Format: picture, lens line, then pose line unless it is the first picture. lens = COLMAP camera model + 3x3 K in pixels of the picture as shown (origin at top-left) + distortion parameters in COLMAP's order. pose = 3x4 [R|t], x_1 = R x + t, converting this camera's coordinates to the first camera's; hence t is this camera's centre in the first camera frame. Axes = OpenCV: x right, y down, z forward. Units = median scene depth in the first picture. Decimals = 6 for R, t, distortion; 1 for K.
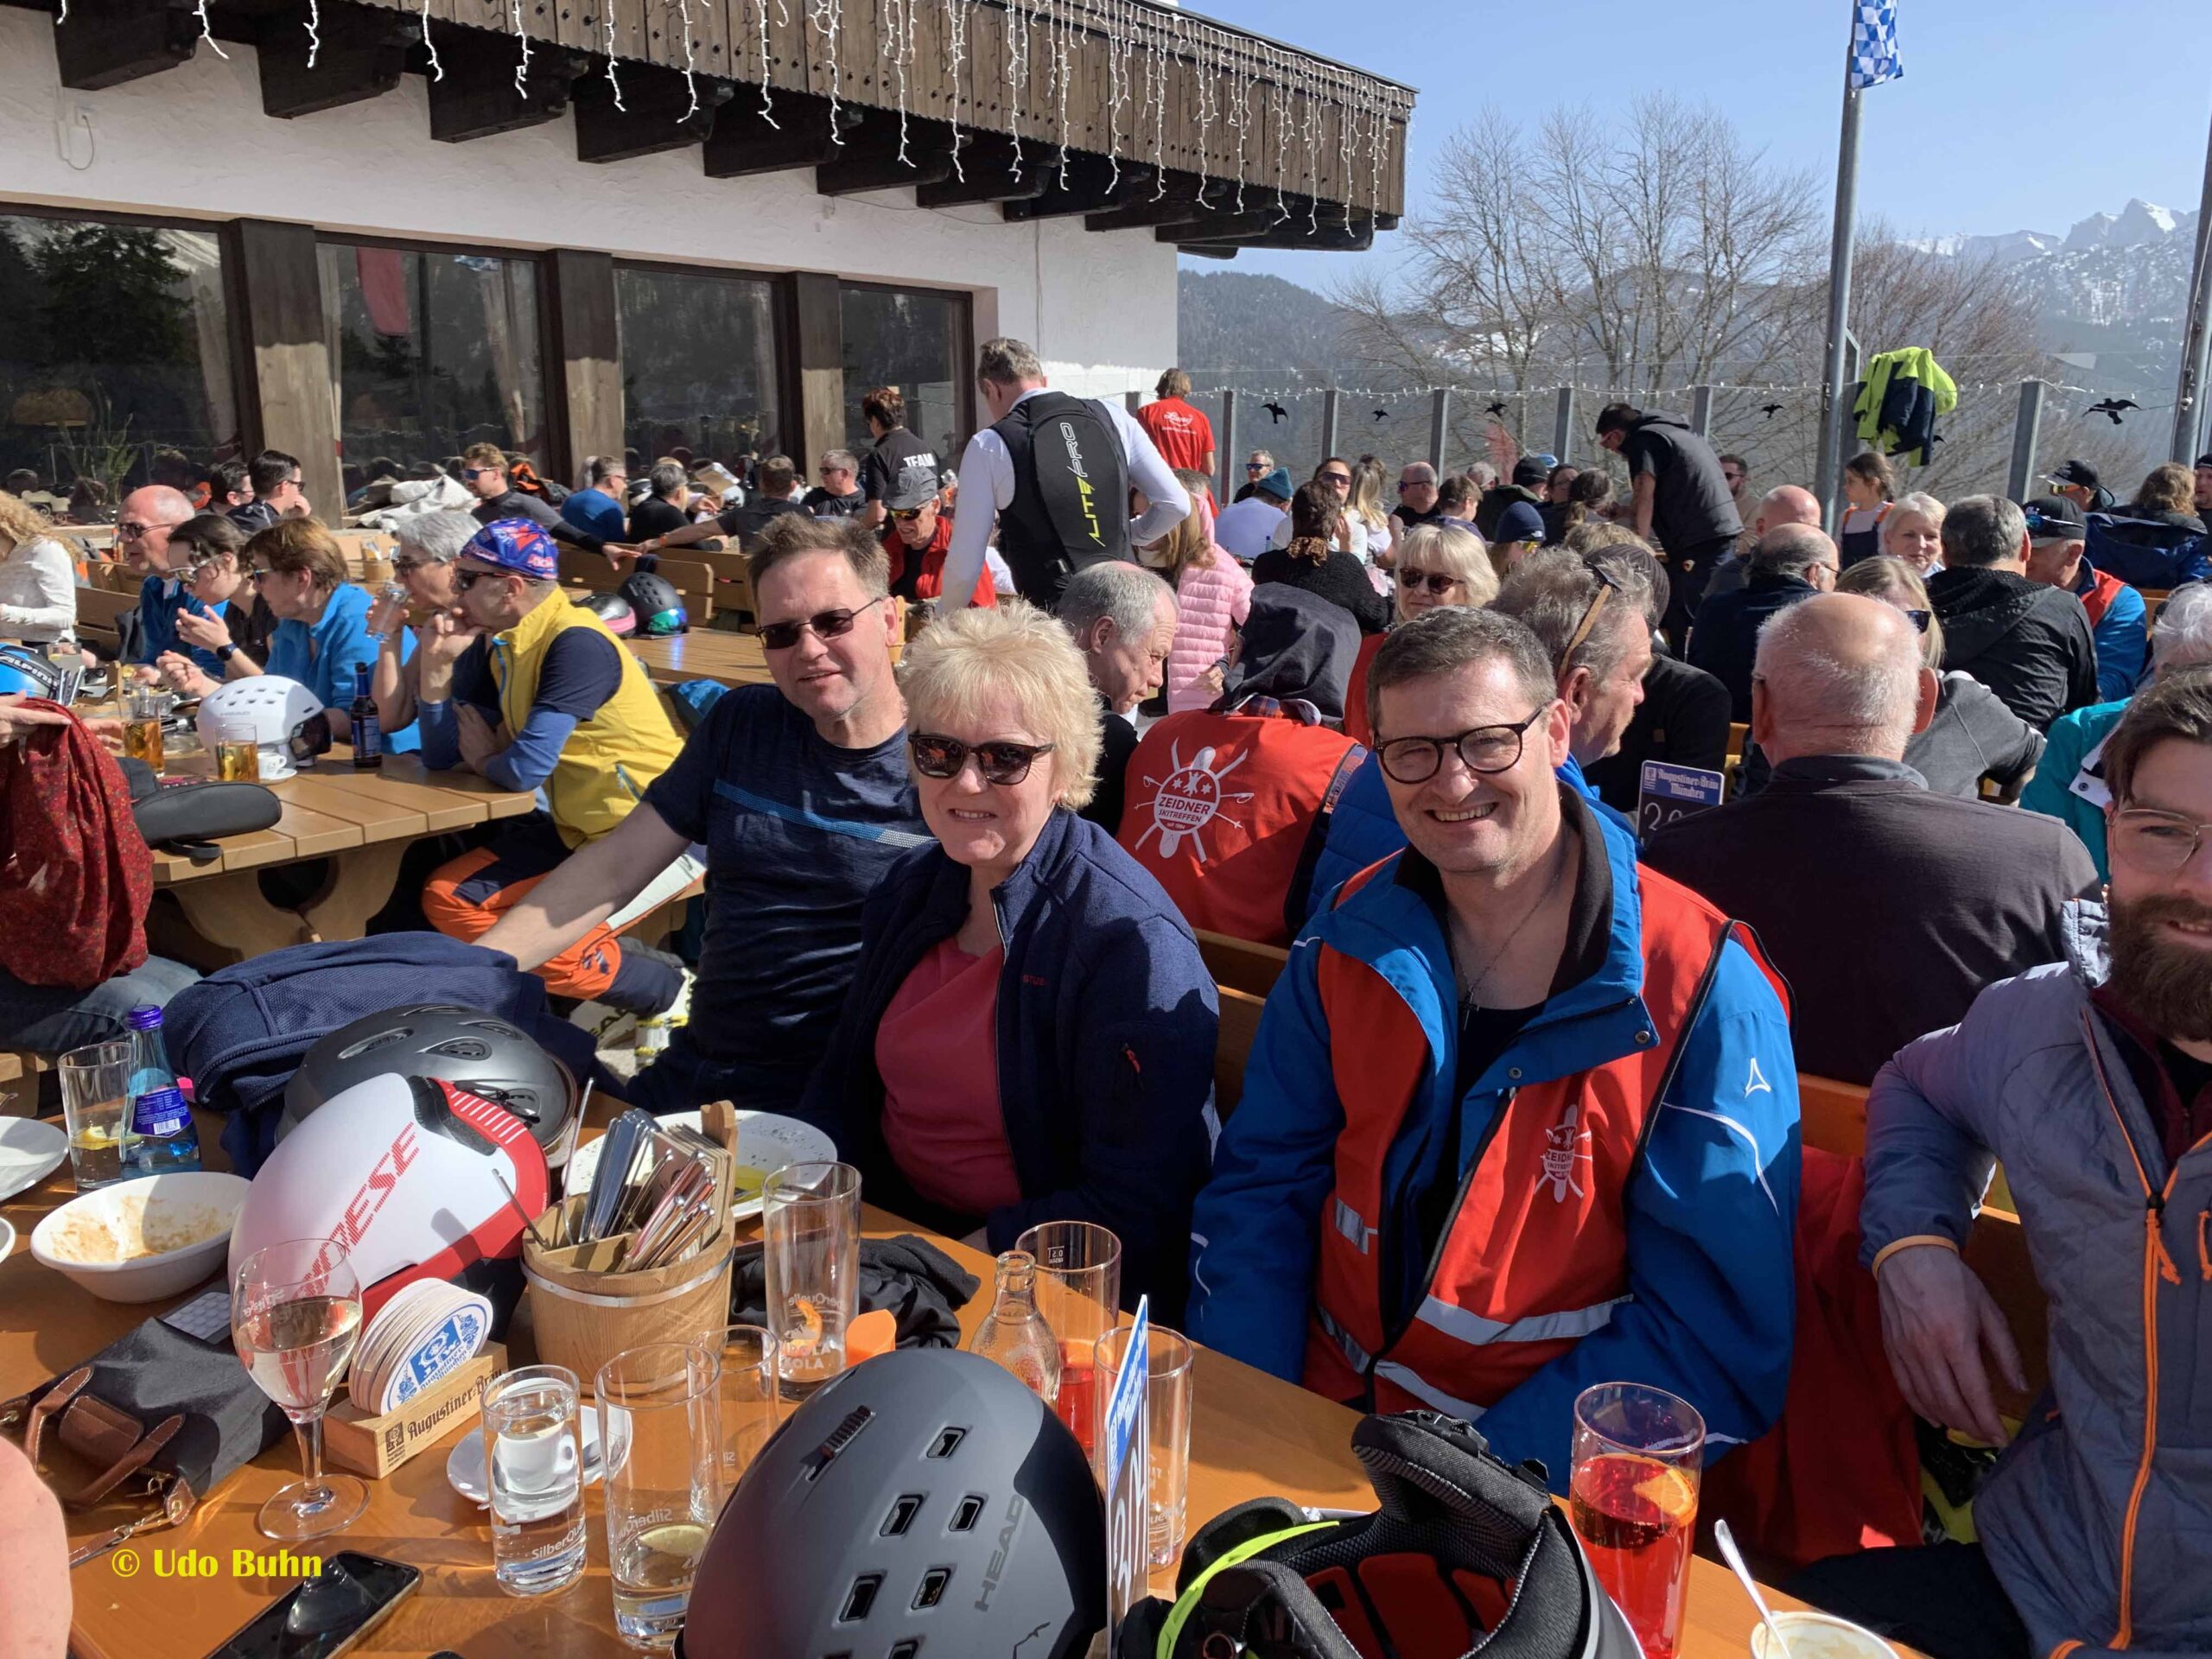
lens RADIAL K [[1685.3, 0, 1106.0], [0, 1685.3, 829.5], [0, 0, 1]] dist [0.003487, 0.004831]
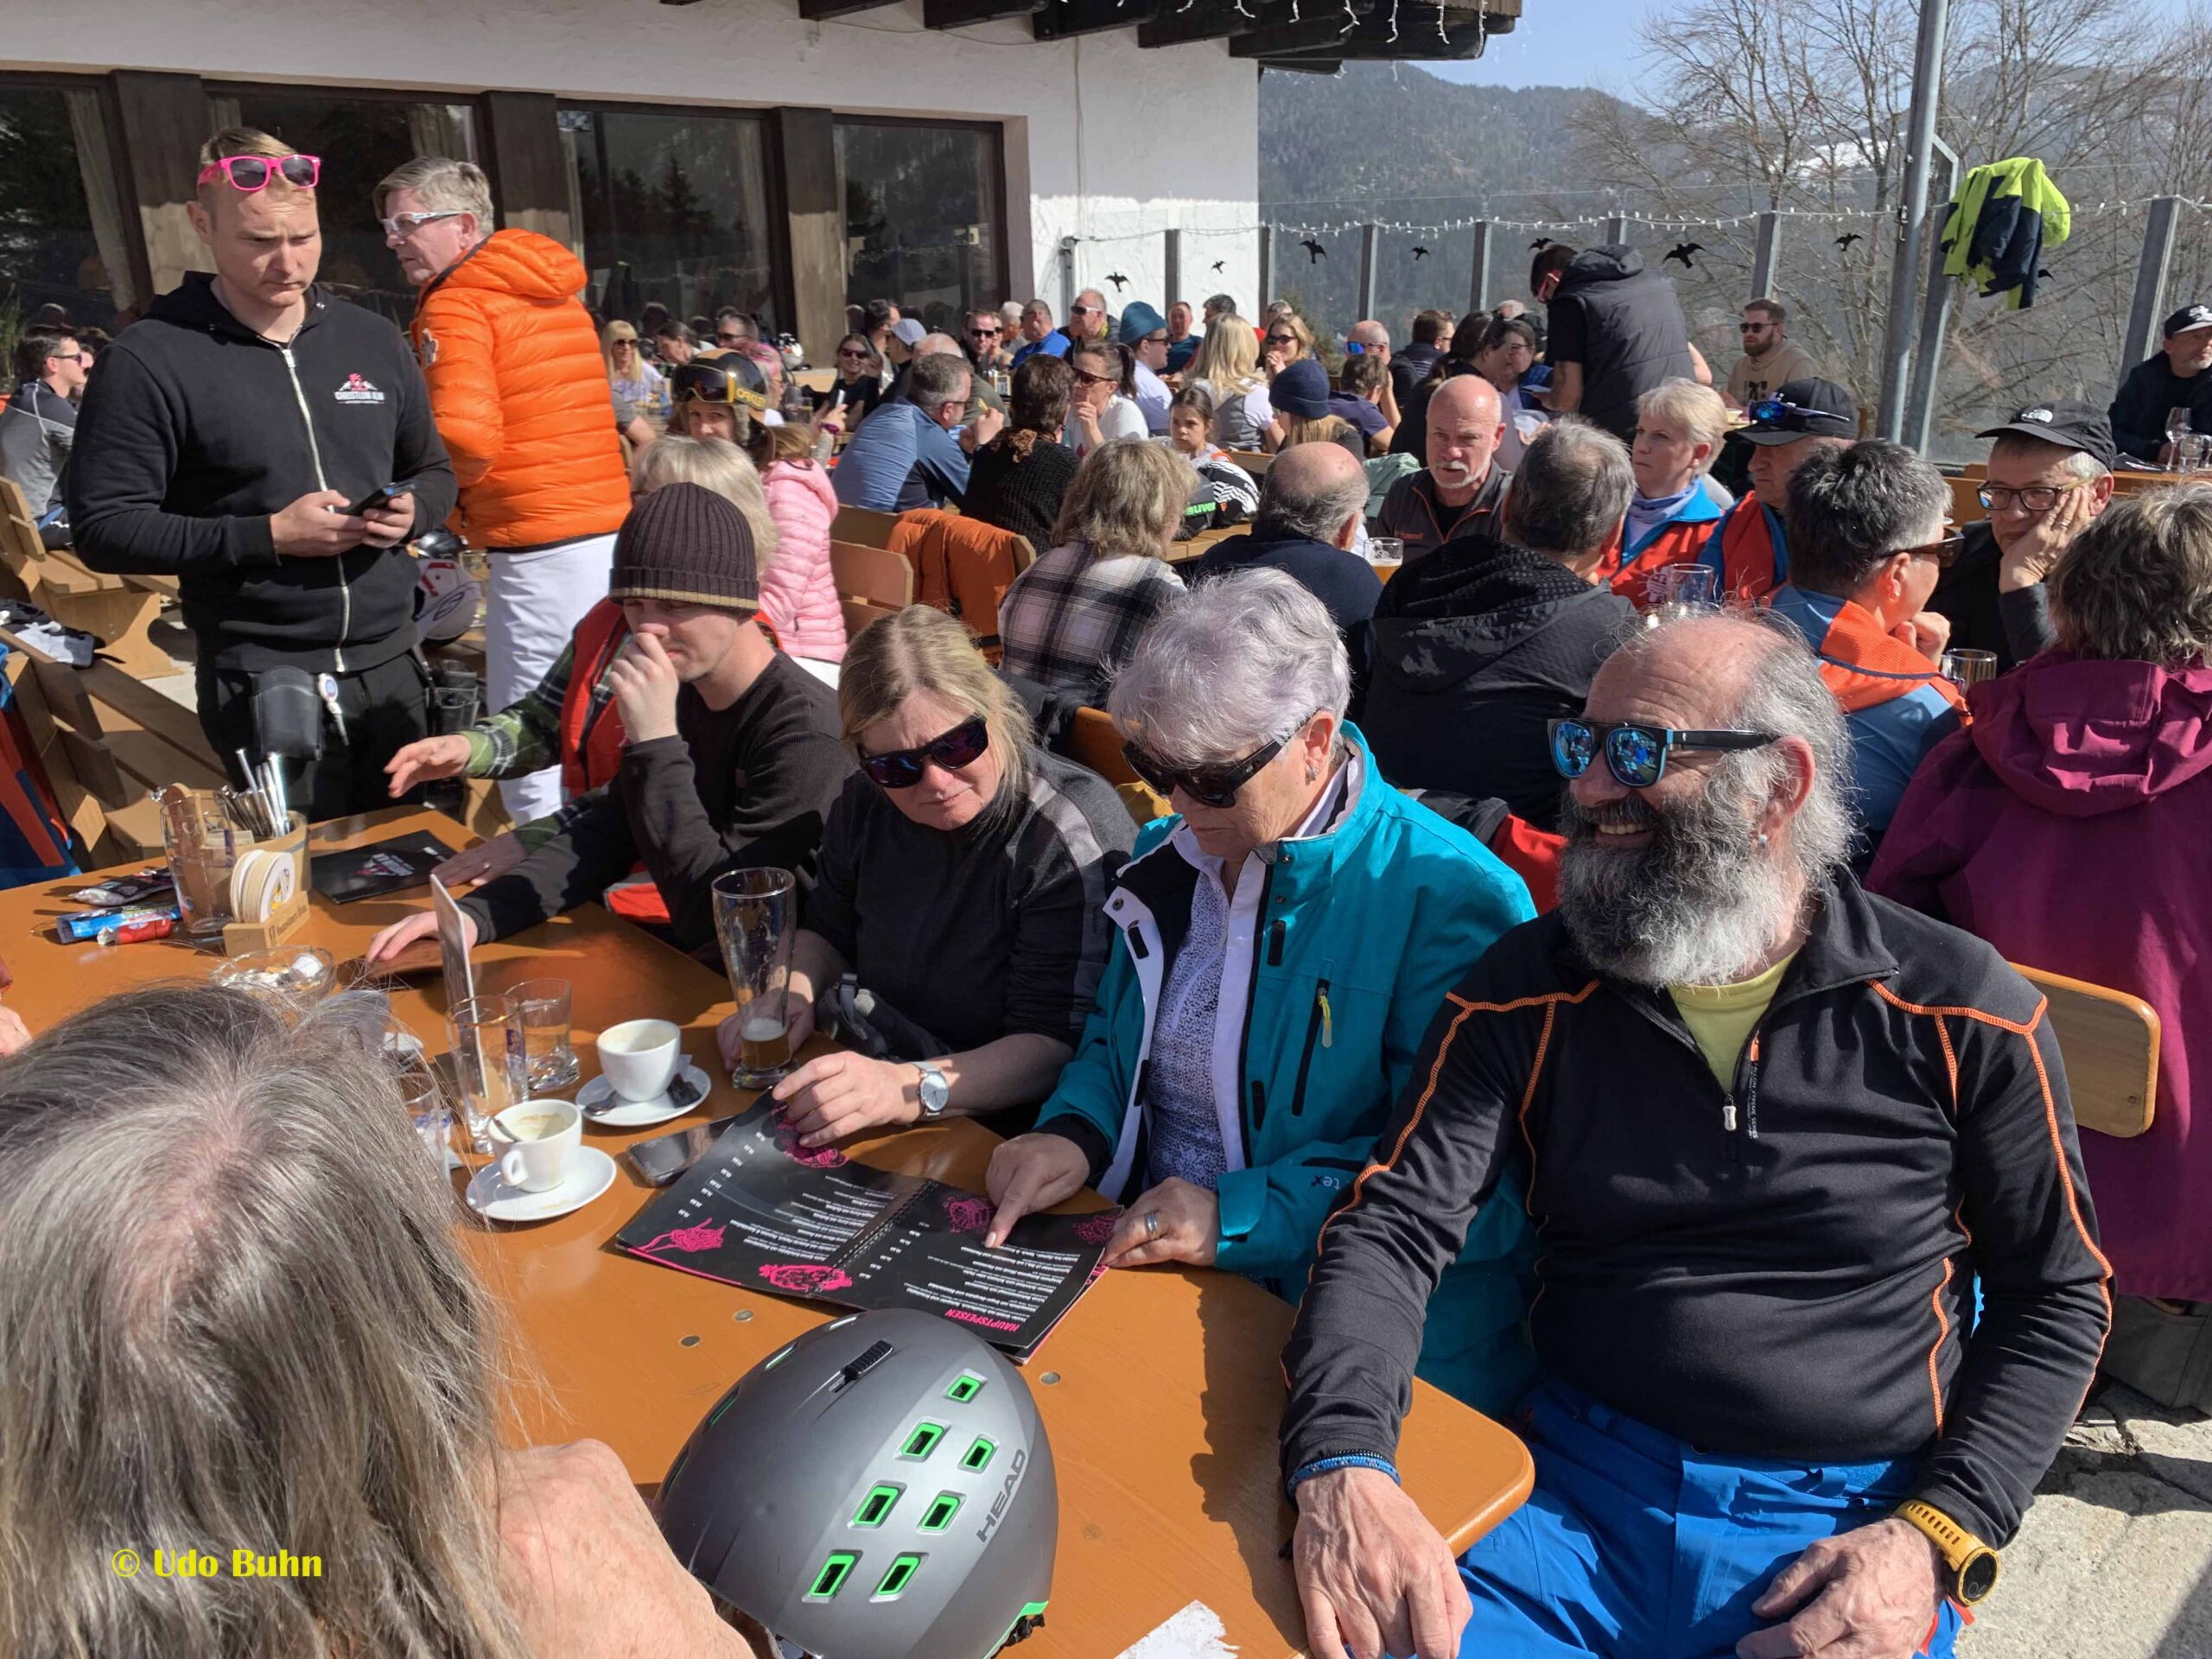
lens RADIAL K [[1659.0, 0, 1115.8], [0, 1659.0, 791.8], [0, 0, 1]] dist [0.004847, 0.009494]
pose [[0.985412, 0.034579, -0.166634, 0.141907], [-0.021747, 0.996699, 0.078224, -0.028694], [0.168789, -0.073459, 0.982911, 0.097713]]
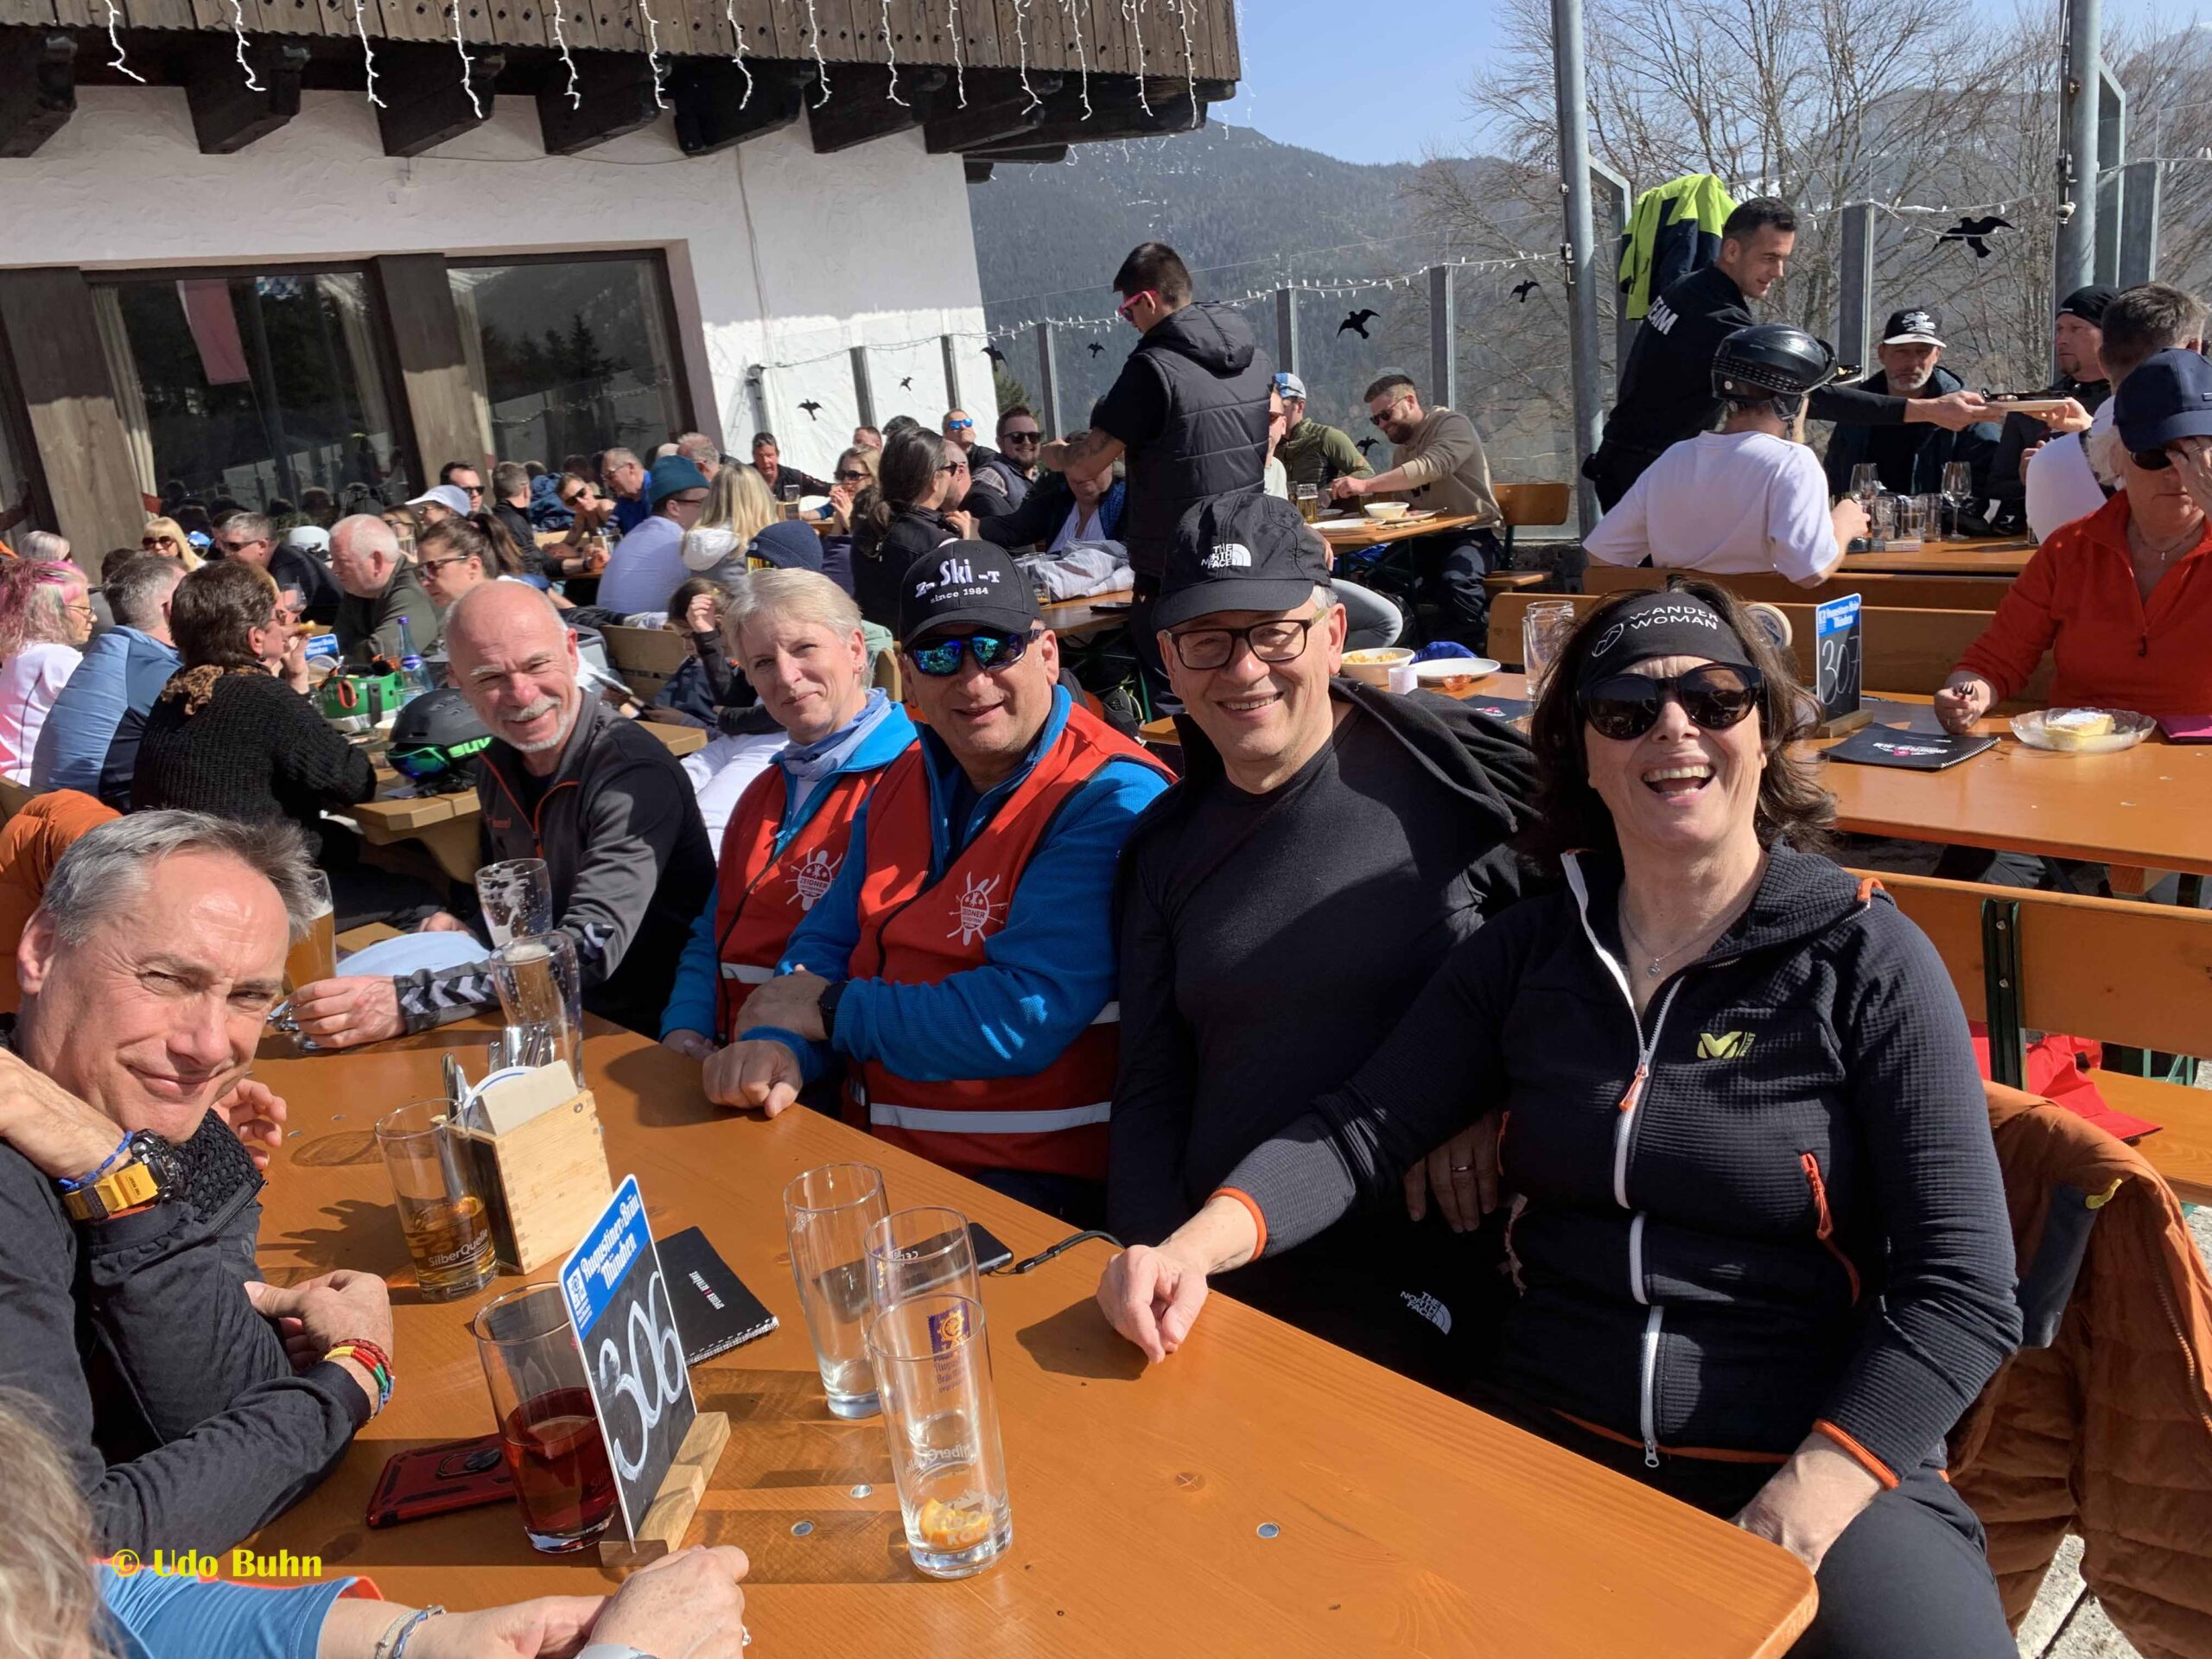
lens RADIAL K [[1687.7, 0, 1107.4], [0, 1687.7, 782.2], [0, 0, 1]] dist [0.005418, 0.002091]
pose [[0.984744, -0.076423, -0.156331, 0.239538], [0.079078, 0.996810, 0.010826, -0.052358], [0.155005, -0.023023, 0.987645, 0.217693]]
